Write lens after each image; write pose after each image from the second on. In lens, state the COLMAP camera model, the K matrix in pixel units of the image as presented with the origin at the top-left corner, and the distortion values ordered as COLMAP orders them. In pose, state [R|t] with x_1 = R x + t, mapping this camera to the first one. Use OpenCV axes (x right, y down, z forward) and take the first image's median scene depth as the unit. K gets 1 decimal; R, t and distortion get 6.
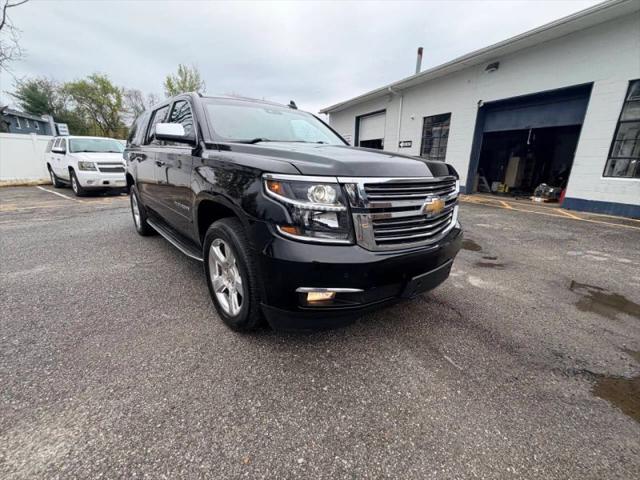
lens RADIAL K [[280.0, 0, 320.8], [0, 280.0, 238.8], [0, 0, 1]] dist [0.000833, -0.000599]
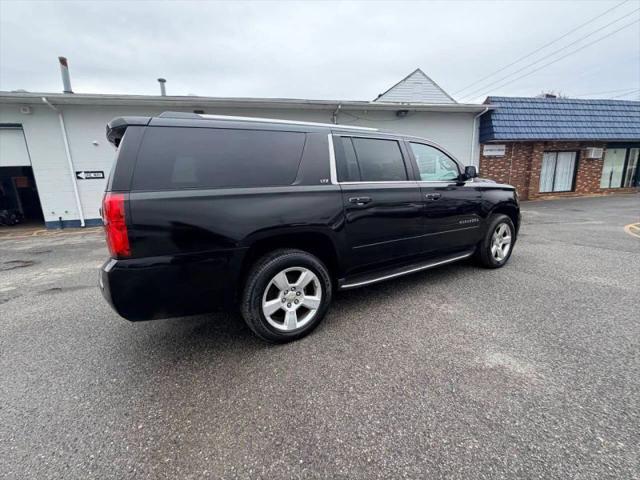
lens RADIAL K [[280.0, 0, 319.9], [0, 280.0, 237.8], [0, 0, 1]] dist [0.000833, -0.000599]
pose [[0.168545, -0.210885, 0.962871, -1.071213], [0.308054, 0.939184, 0.151775, -0.259455], [-0.936320, 0.271035, 0.223259, 0.748989]]
